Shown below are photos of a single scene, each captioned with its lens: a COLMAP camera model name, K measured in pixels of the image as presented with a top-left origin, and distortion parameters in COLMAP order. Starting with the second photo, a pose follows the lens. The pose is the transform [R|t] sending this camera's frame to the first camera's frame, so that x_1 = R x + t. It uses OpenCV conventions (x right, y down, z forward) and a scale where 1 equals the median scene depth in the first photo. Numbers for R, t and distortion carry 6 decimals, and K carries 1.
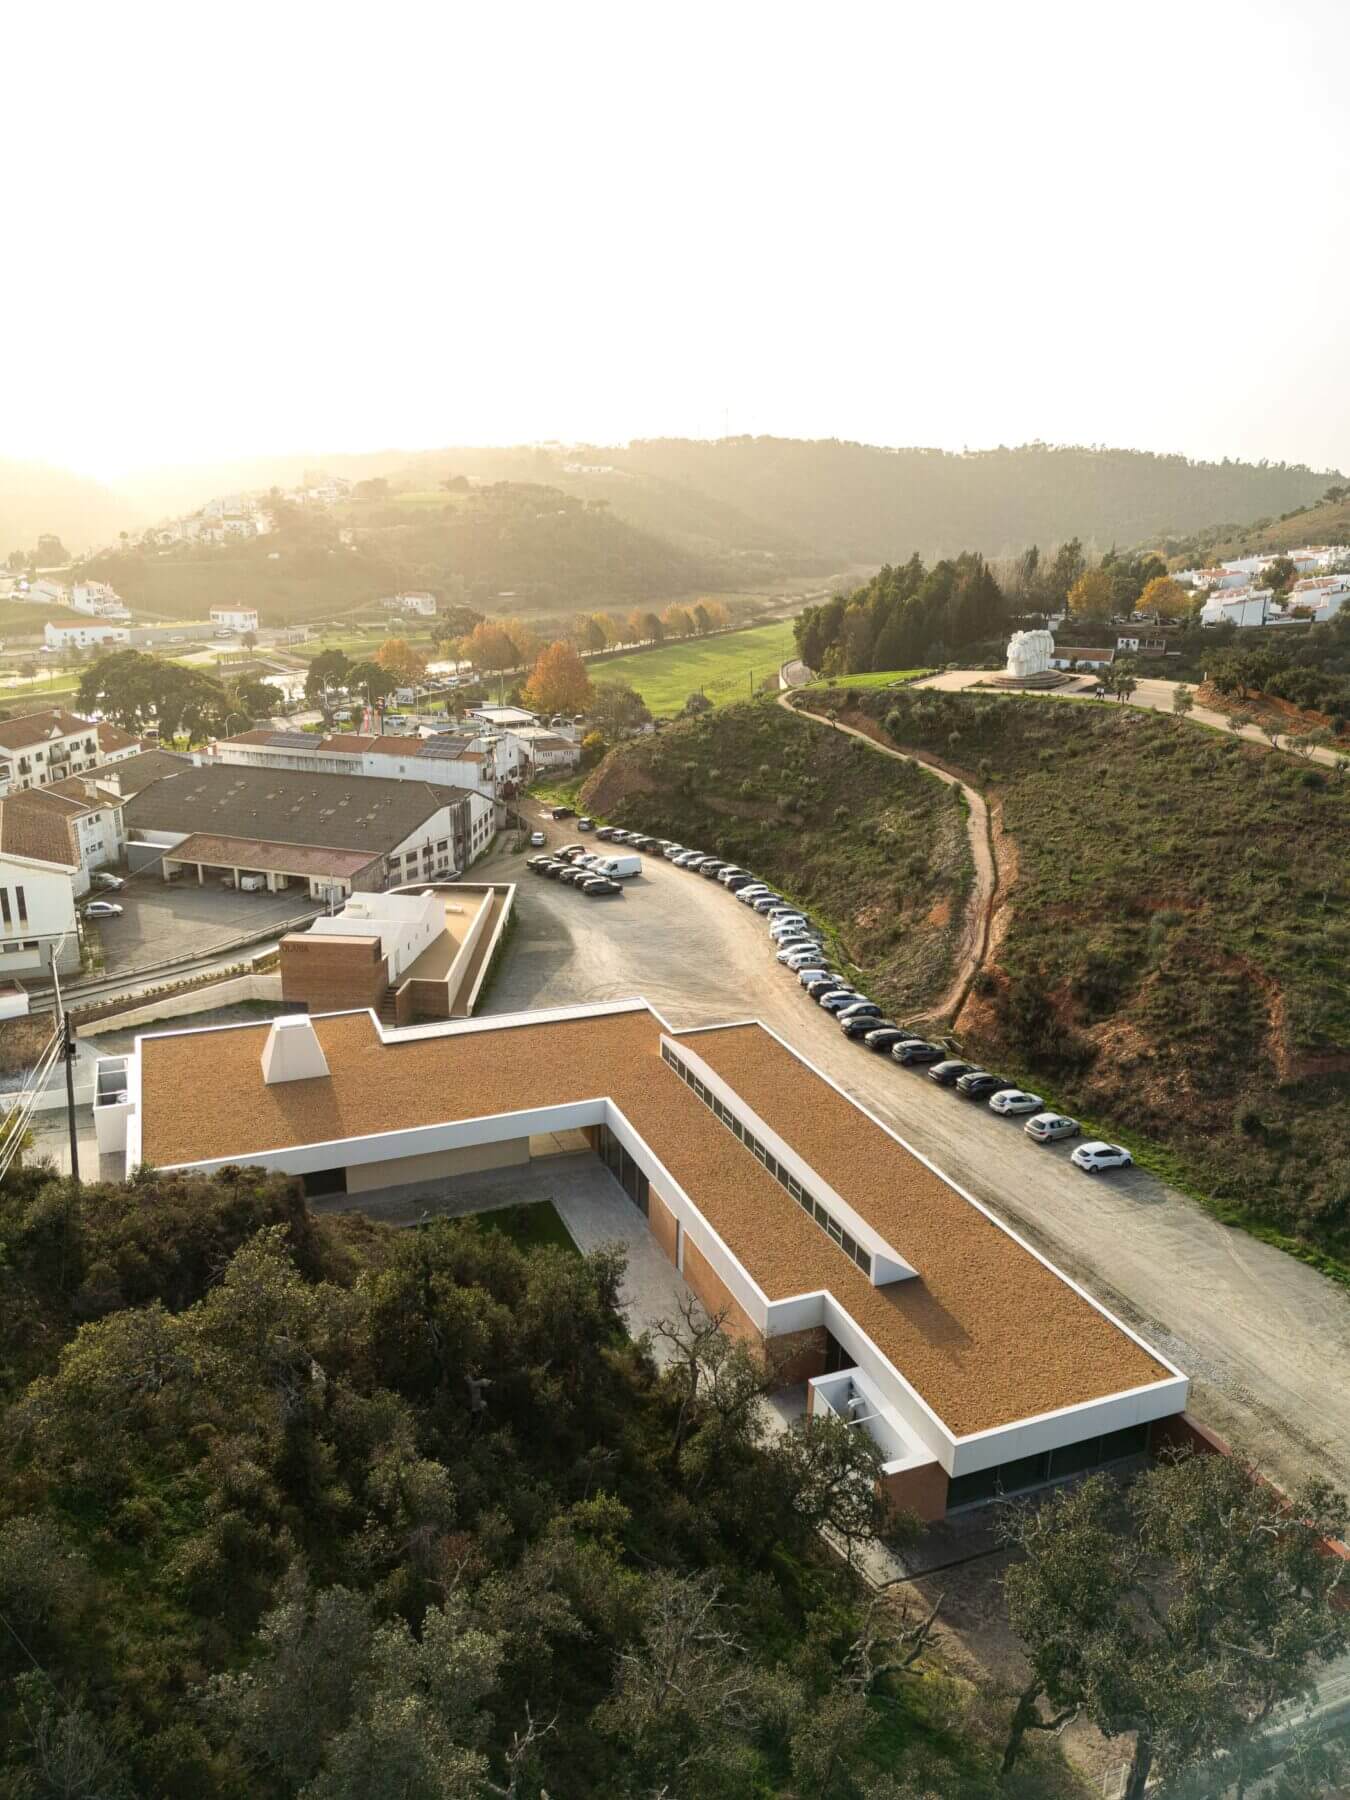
lens RADIAL K [[1305.8, 0, 675.0], [0, 1305.8, 900.0], [0, 0, 1]] dist [0.033314, -0.043769]
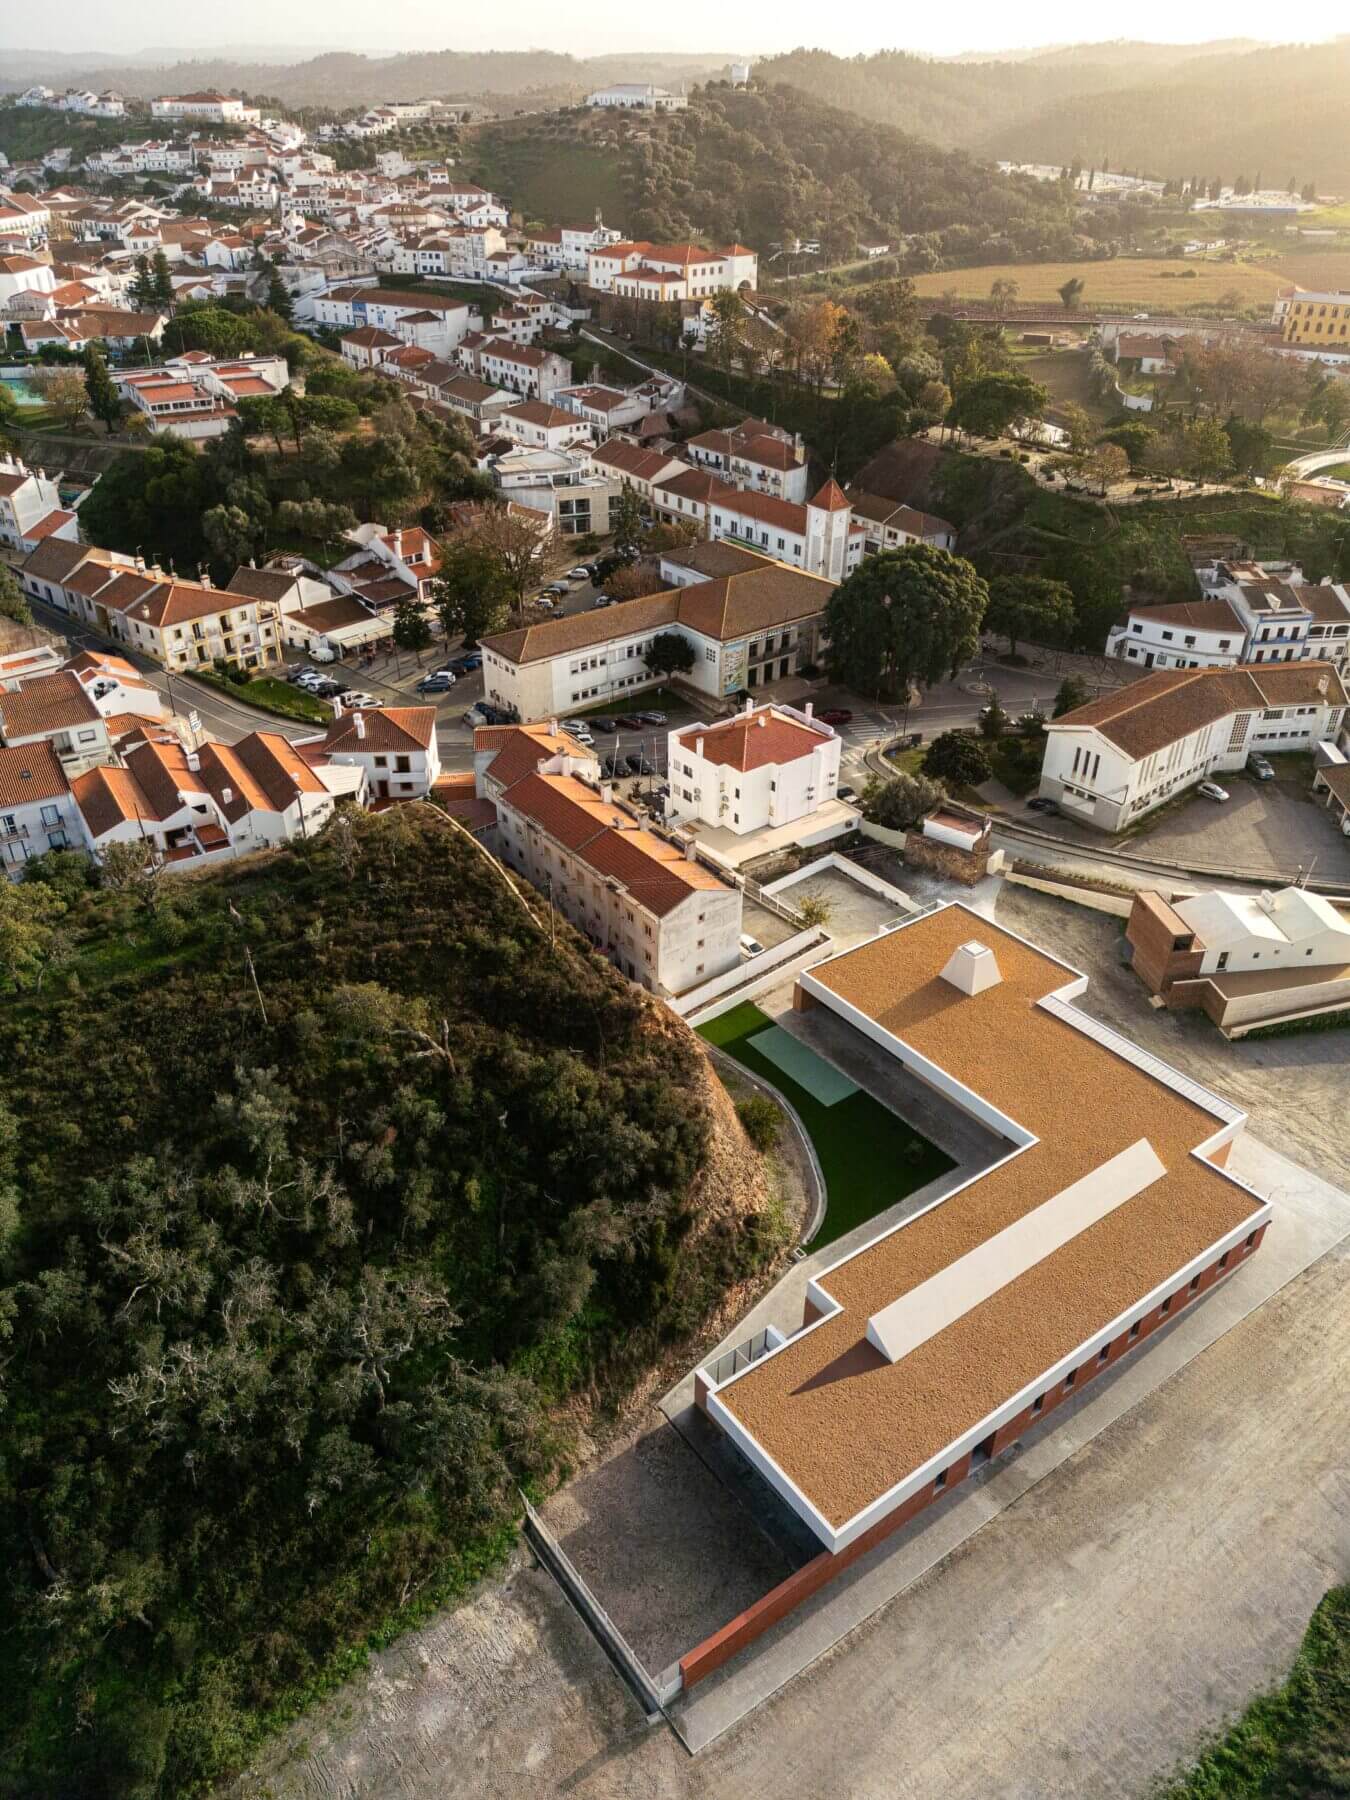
lens RADIAL K [[1305.8, 0, 675.0], [0, 1305.8, 900.0], [0, 0, 1]] dist [0.033314, -0.043769]
pose [[0.261683, 0.512416, -0.817894, 0.396933], [-0.283697, 0.850826, 0.442280, -0.257168], [0.922517, 0.116297, 0.368018, 0.111260]]
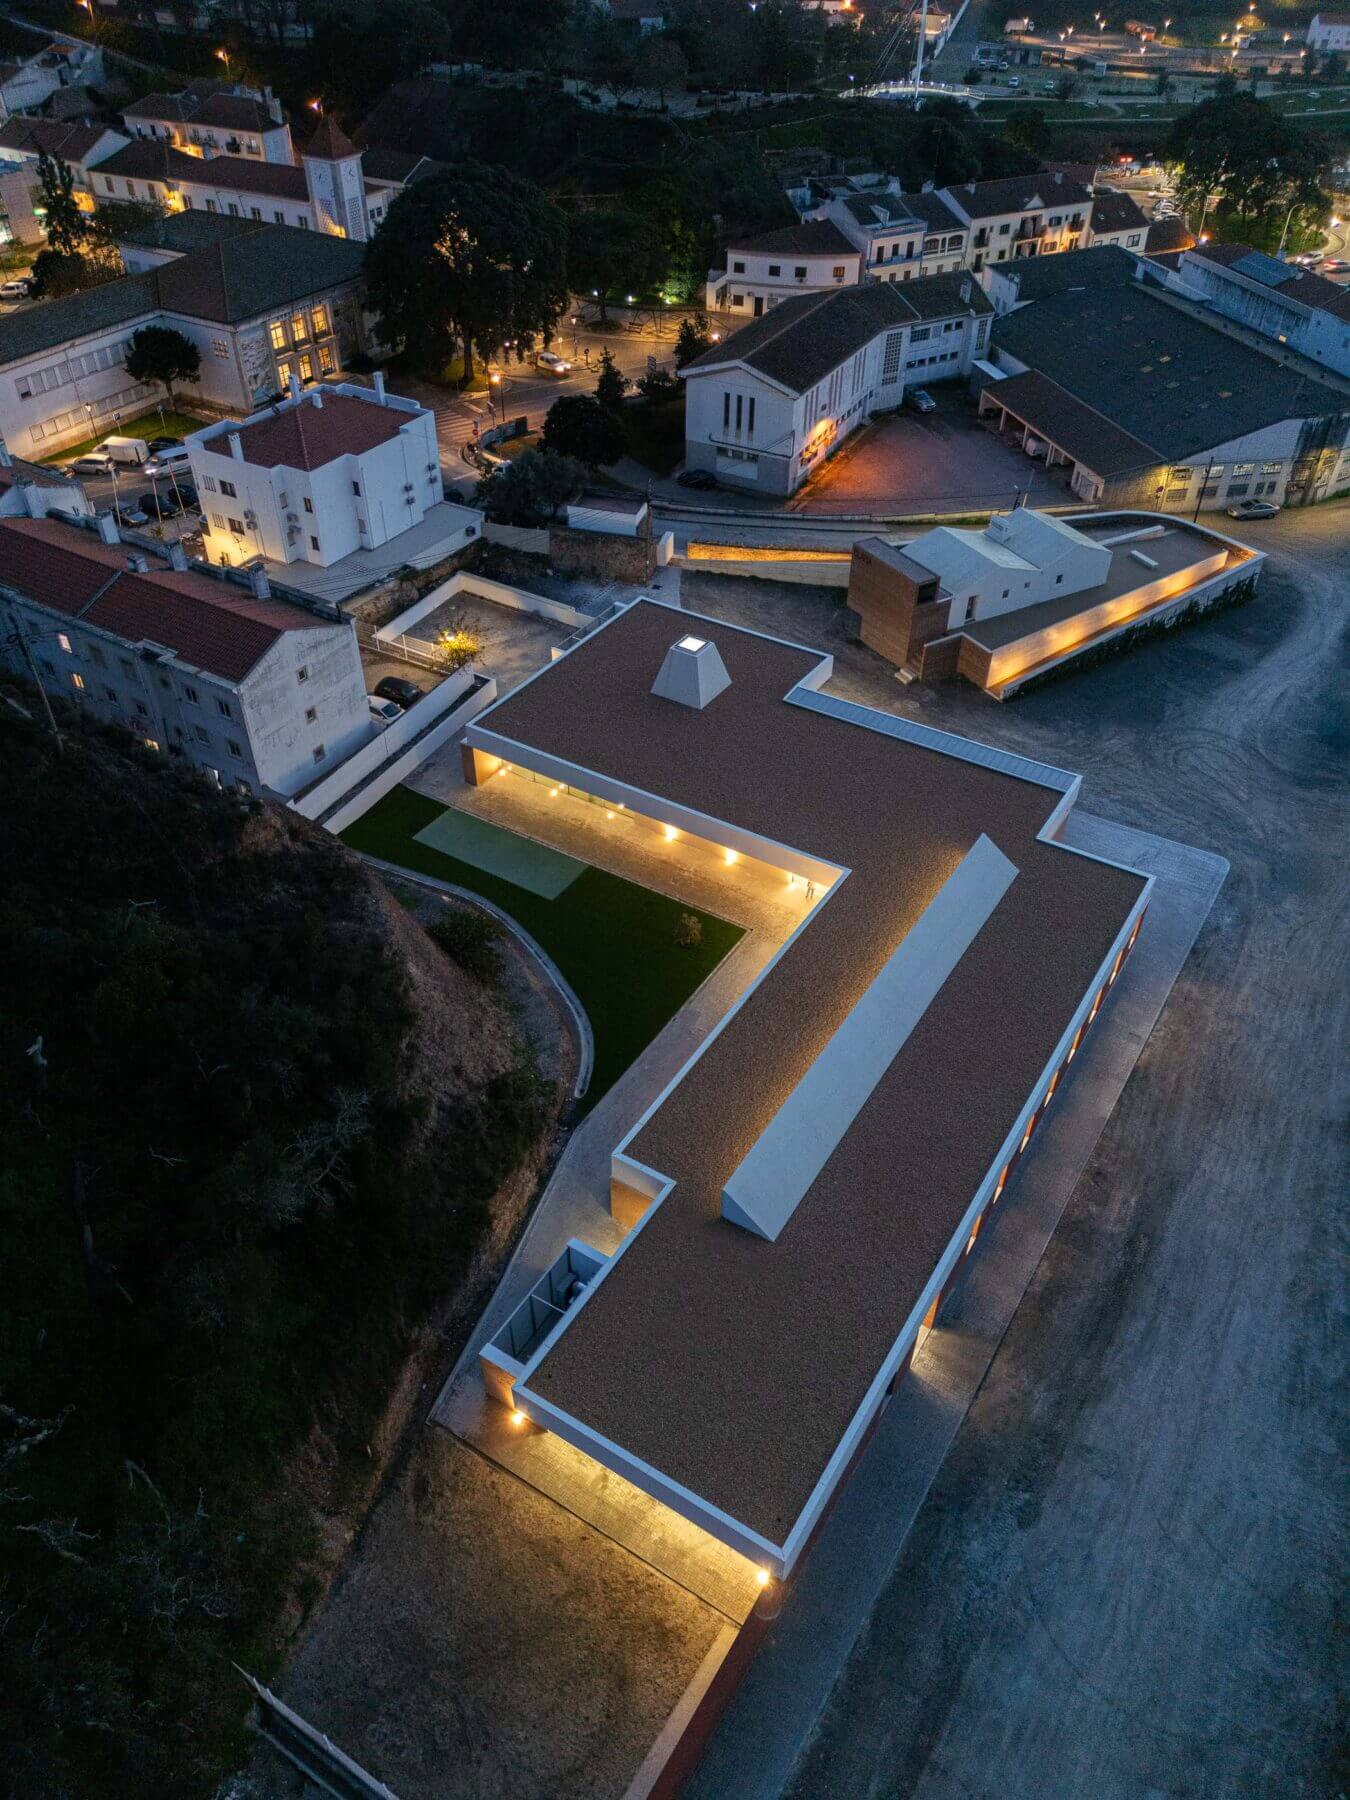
lens RADIAL K [[1305.8, 0, 675.0], [0, 1305.8, 900.0], [0, 0, 1]] dist [0.033314, -0.043769]
pose [[0.590934, 0.520357, -0.616462, 0.233420], [-0.228004, 0.840733, 0.491102, -0.128796], [0.773829, -0.149653, 0.615462, 0.190219]]
